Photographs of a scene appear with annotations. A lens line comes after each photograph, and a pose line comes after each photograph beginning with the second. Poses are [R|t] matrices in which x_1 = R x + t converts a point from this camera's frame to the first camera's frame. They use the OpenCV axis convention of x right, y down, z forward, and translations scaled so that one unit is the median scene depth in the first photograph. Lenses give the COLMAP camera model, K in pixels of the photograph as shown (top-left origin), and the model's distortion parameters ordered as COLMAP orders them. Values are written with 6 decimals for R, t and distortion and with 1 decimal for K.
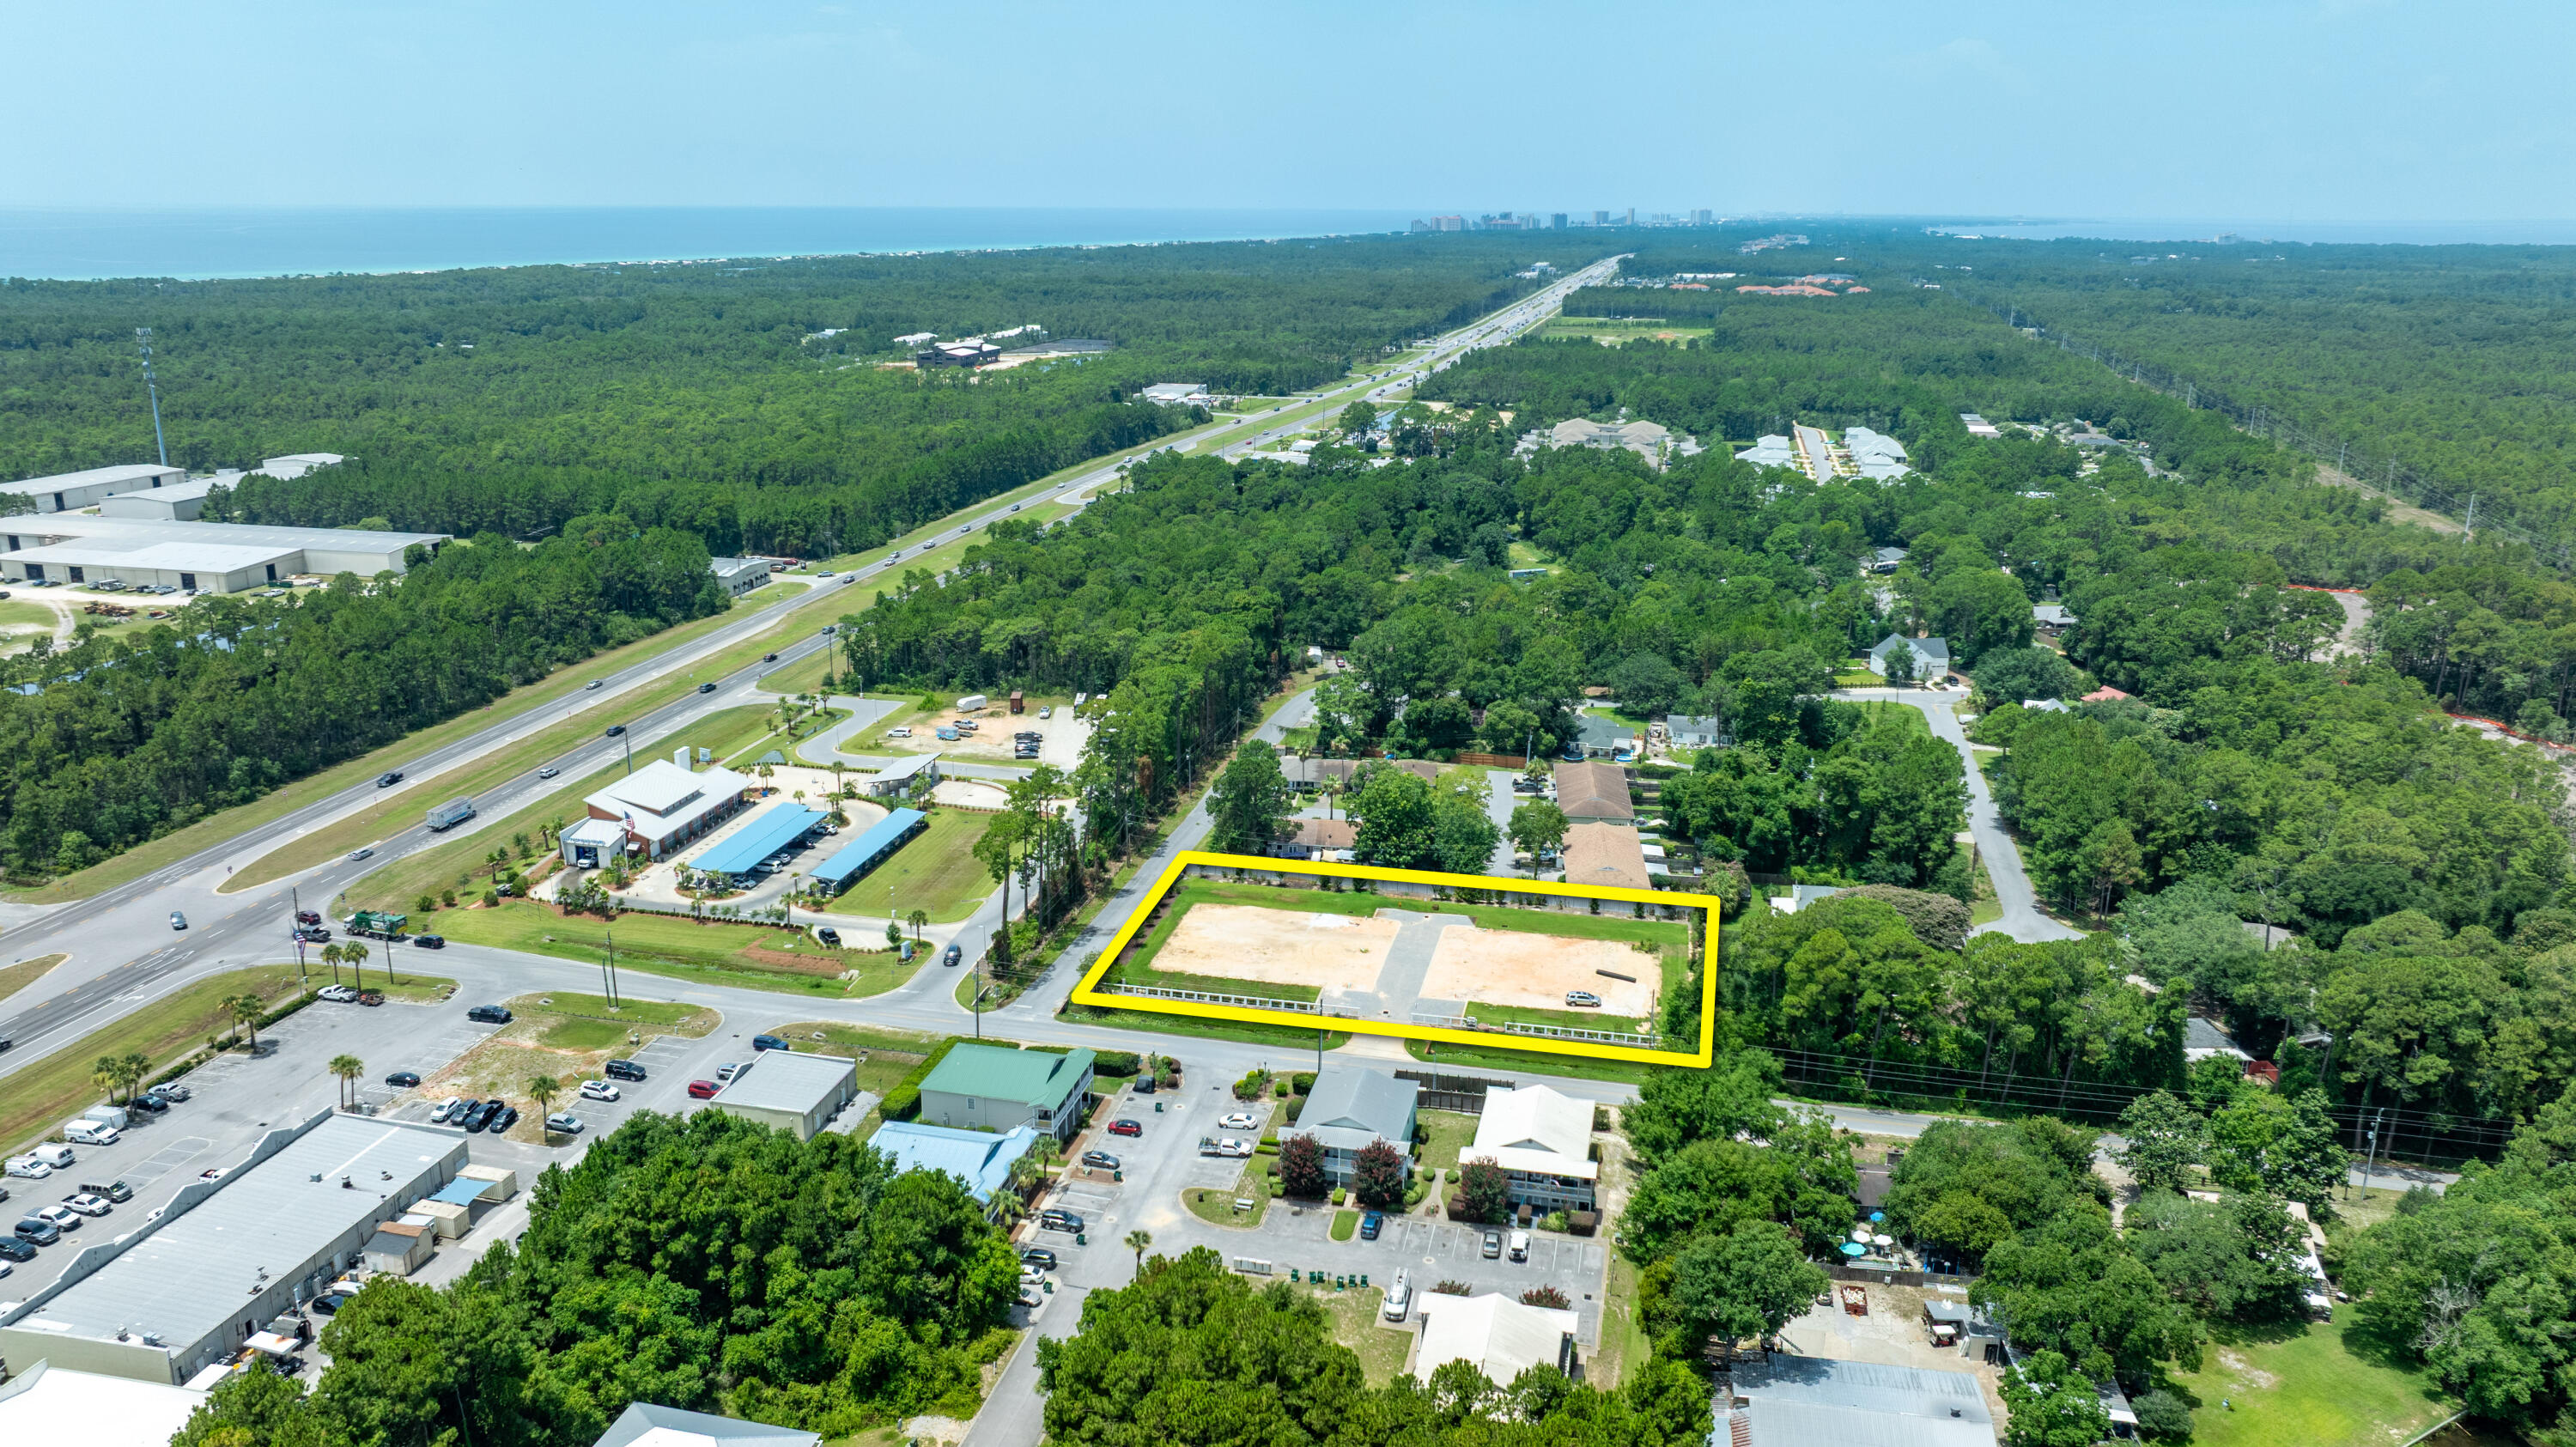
lens RADIAL K [[1823.8, 0, 1298.9], [0, 1823.8, 736.4], [0, 0, 1]] dist [-0.011884, -0.000340]
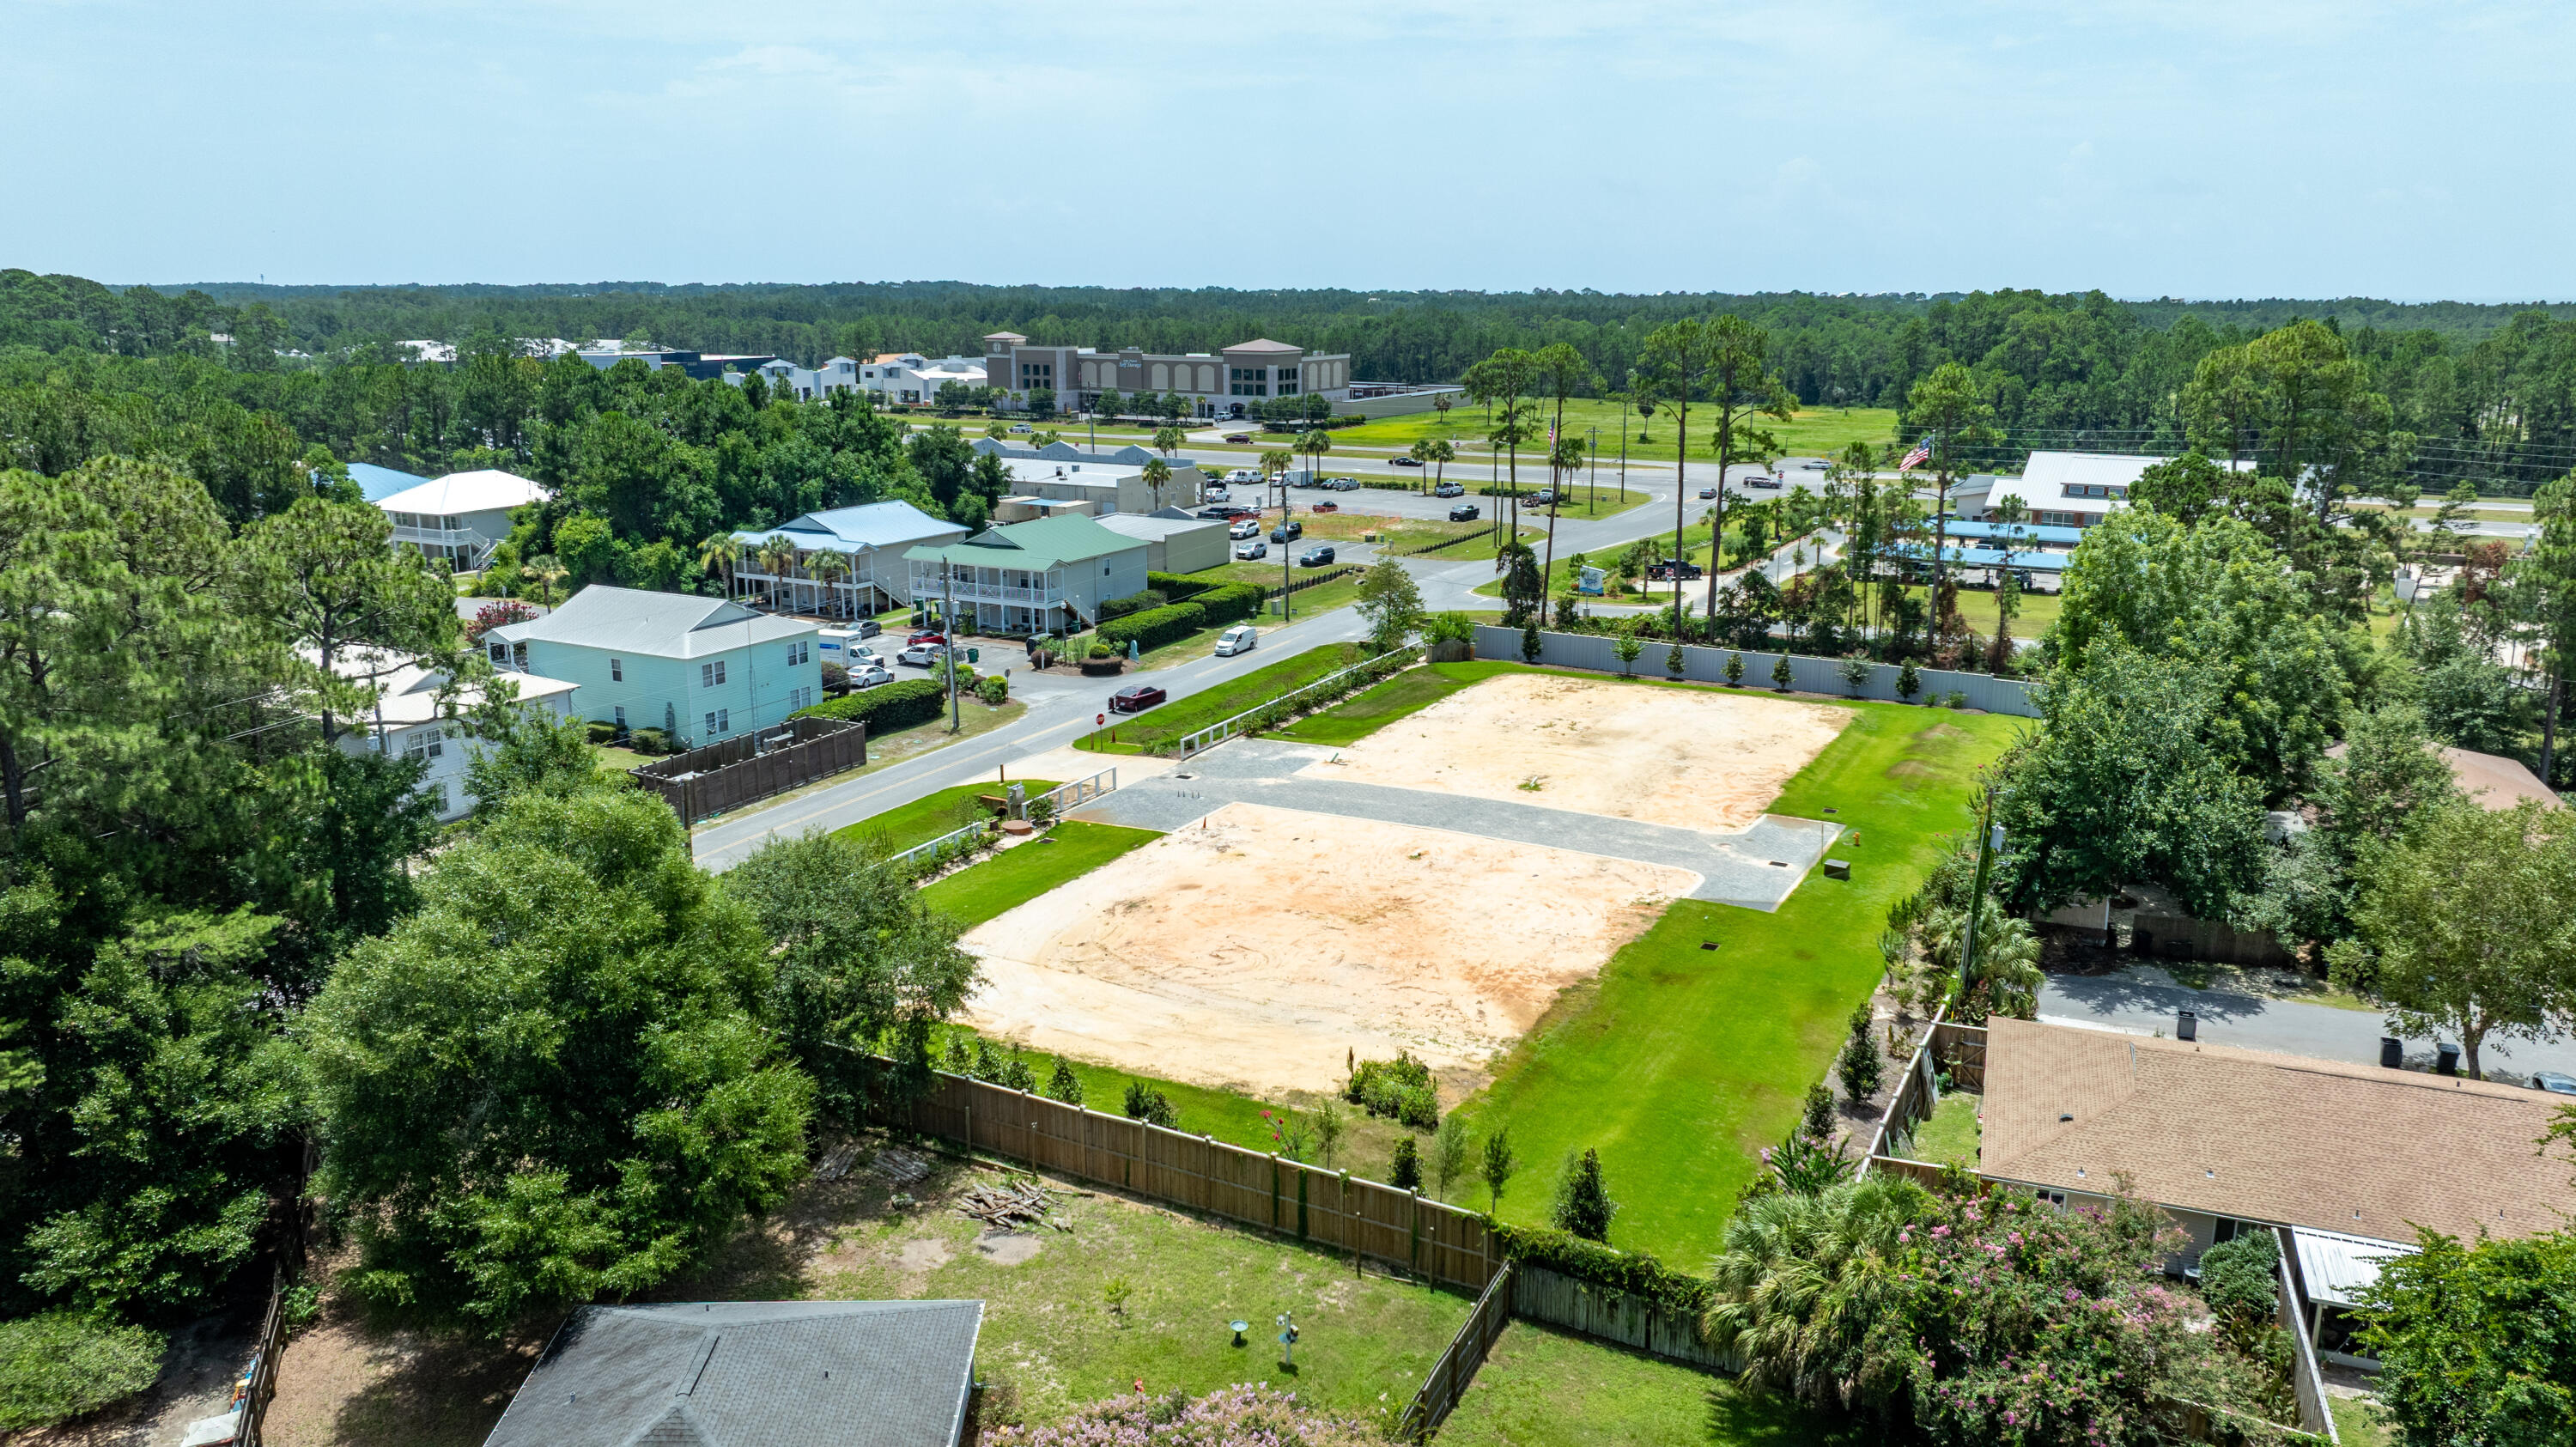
lens RADIAL K [[1823.8, 0, 1298.9], [0, 1823.8, 736.4], [0, 0, 1]] dist [-0.011884, -0.000340]
pose [[-0.267864, 0.223177, -0.937252, 0.394637], [-0.274452, 0.914821, 0.296273, 0.006846], [0.923540, 0.336591, -0.183796, 0.986398]]
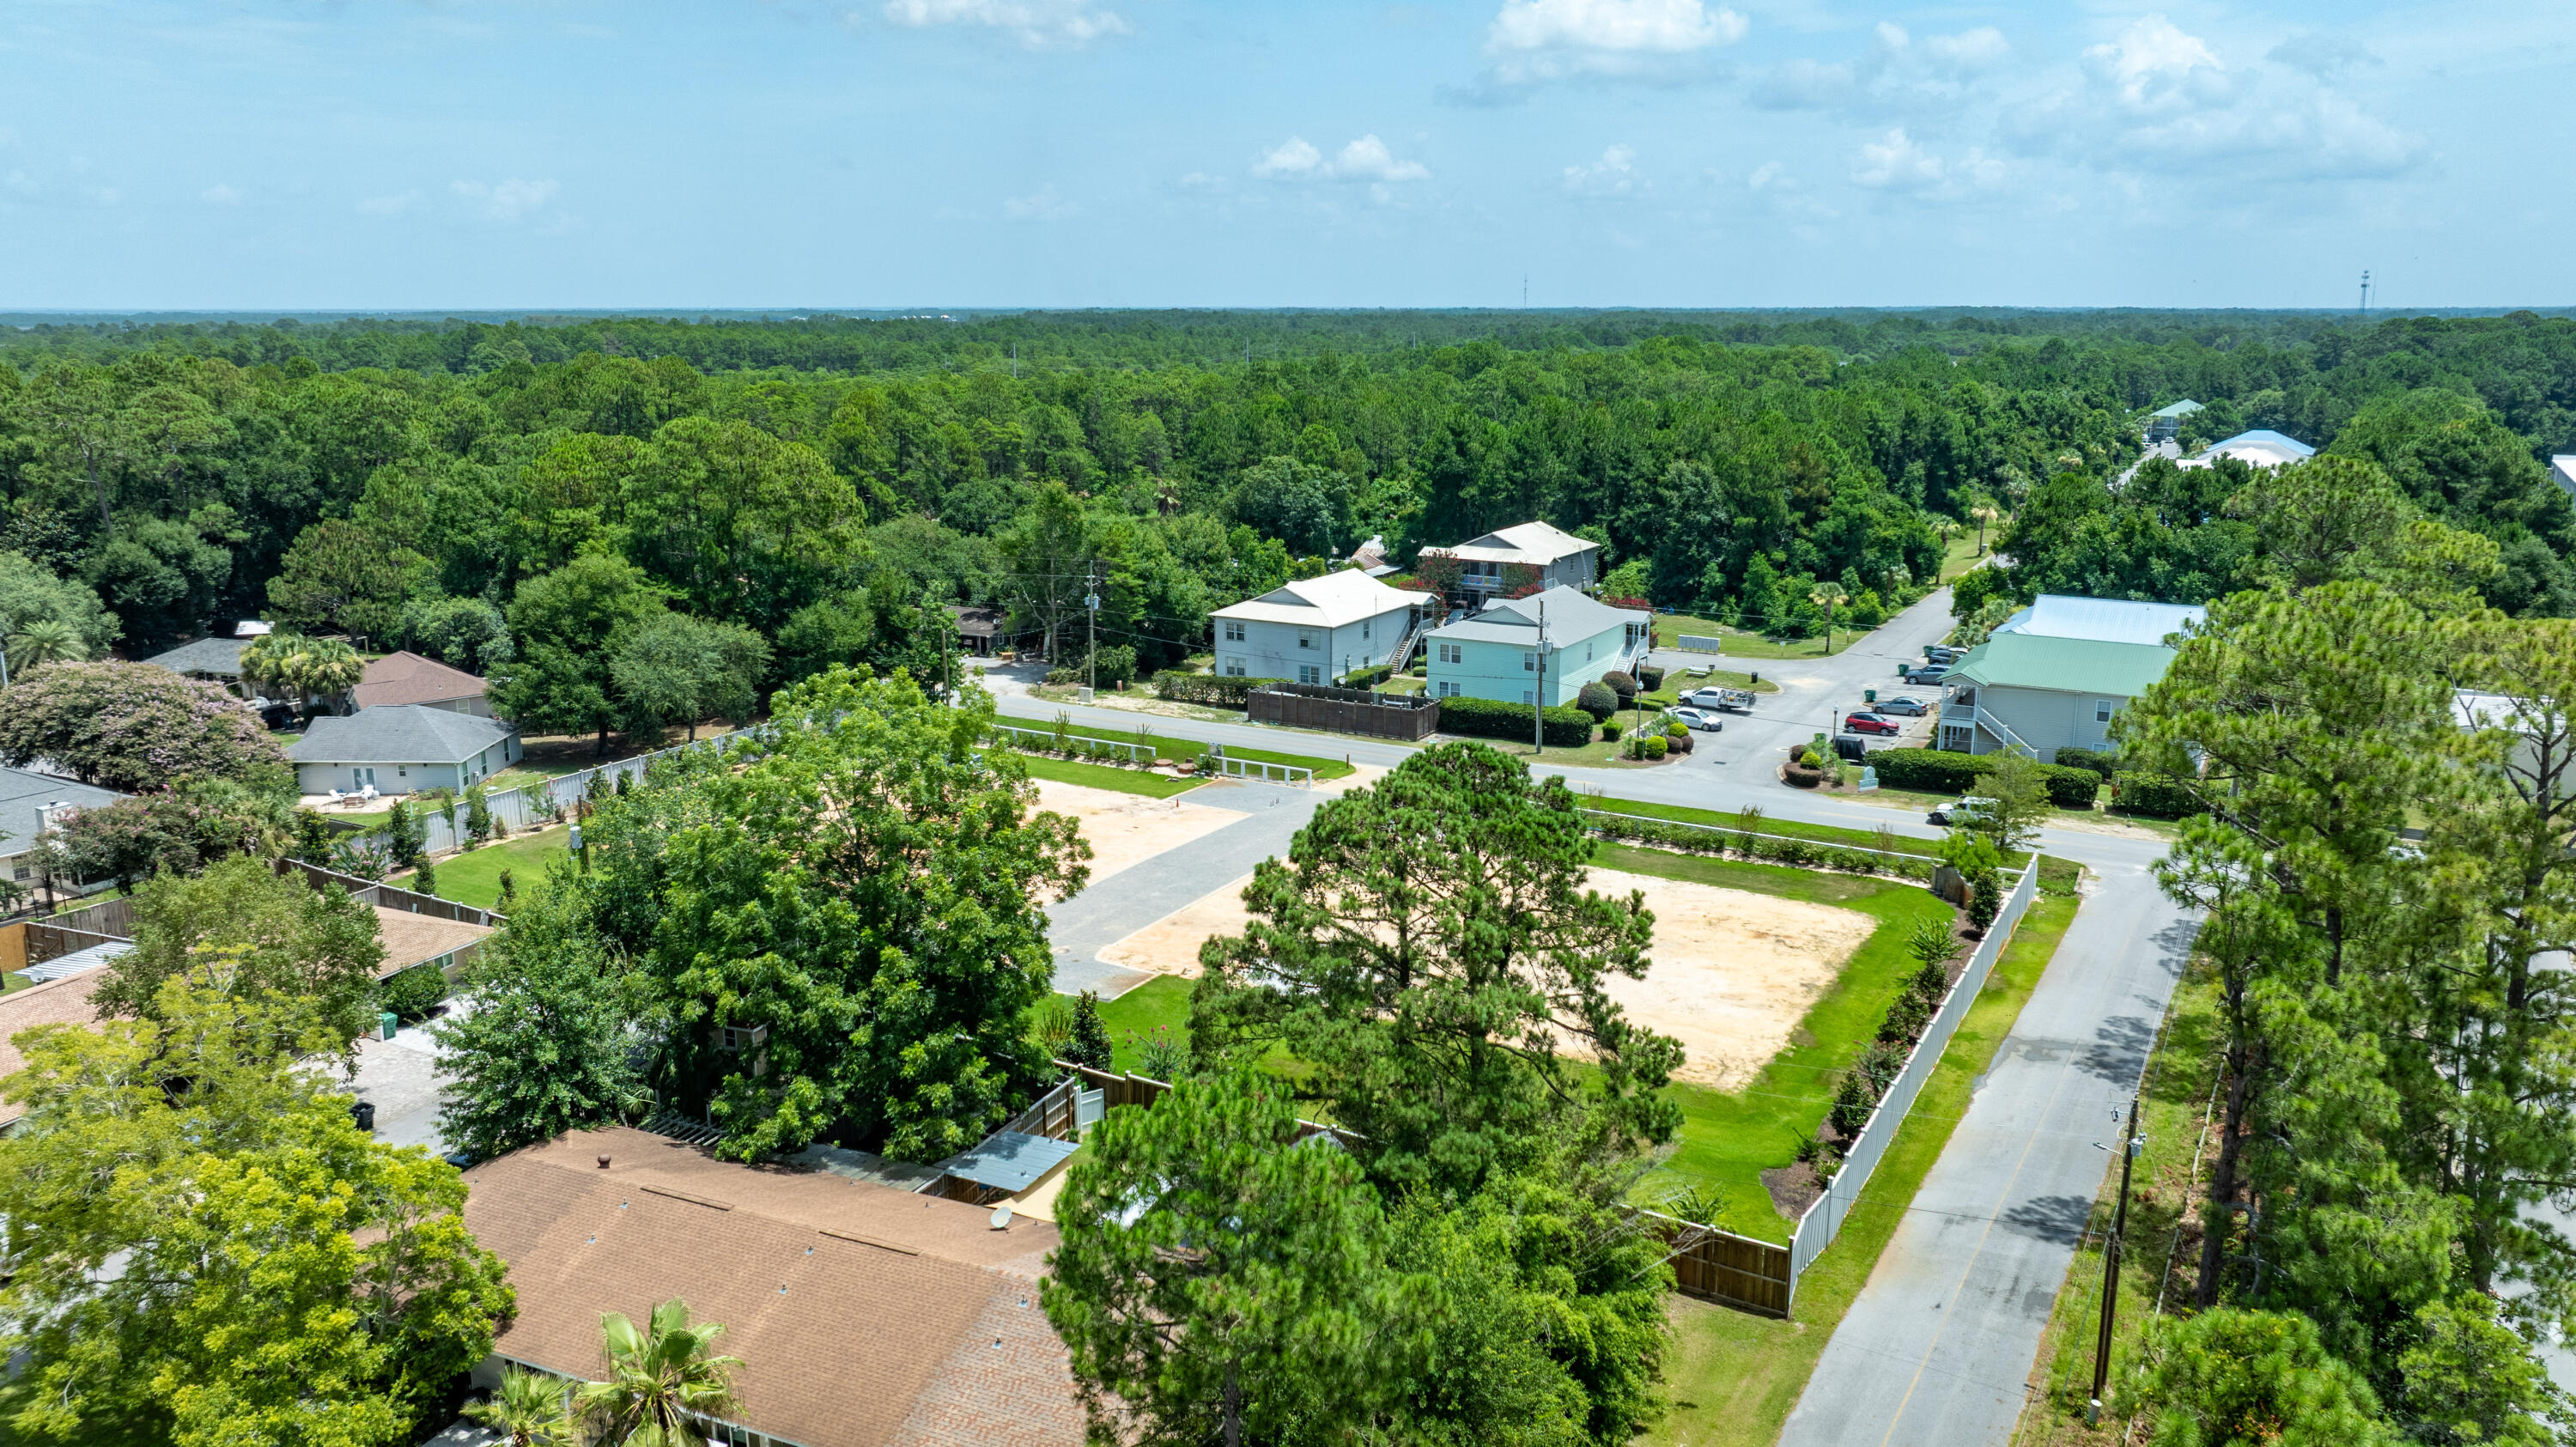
lens RADIAL K [[1823.8, 0, 1298.9], [0, 1823.8, 736.4], [0, 0, 1]] dist [-0.011884, -0.000340]
pose [[-0.952517, -0.066451, 0.297145, -0.073943], [0.094117, 0.863849, 0.494880, -0.097308], [-0.289573, 0.499348, -0.816577, 1.249721]]
